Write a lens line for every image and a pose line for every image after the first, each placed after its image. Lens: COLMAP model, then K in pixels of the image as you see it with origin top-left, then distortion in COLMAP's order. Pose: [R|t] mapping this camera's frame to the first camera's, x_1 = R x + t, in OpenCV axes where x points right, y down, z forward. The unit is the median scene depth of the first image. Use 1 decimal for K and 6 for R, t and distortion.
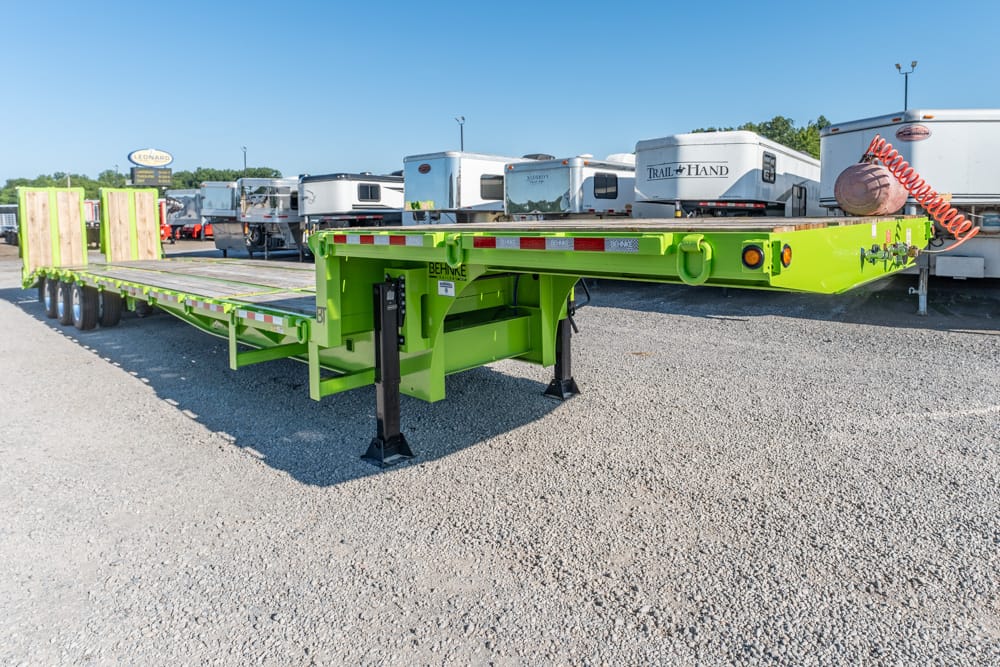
lens RADIAL K [[654.8, 0, 516.1], [0, 654.8, 334.6], [0, 0, 1]] dist [0.000838, 0.000076]
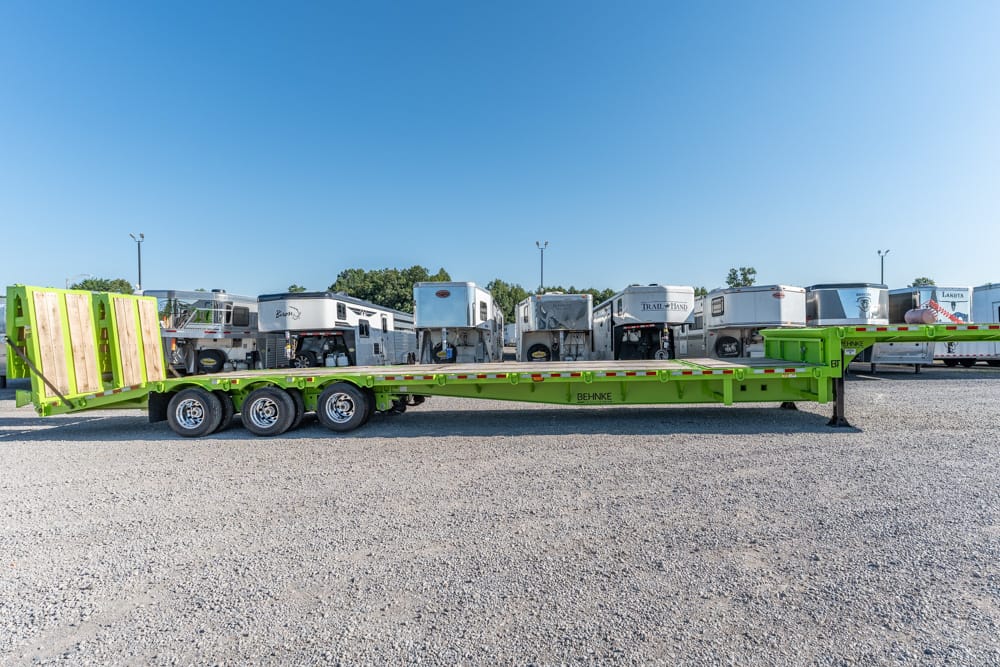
lens RADIAL K [[654.8, 0, 516.1], [0, 654.8, 334.6], [0, 0, 1]] dist [0.000838, 0.000076]
pose [[0.695945, 0.015277, 0.717933, -0.873502], [0.130415, 0.980459, -0.147284, 0.016767], [-0.706153, 0.196130, 0.680353, 0.087808]]
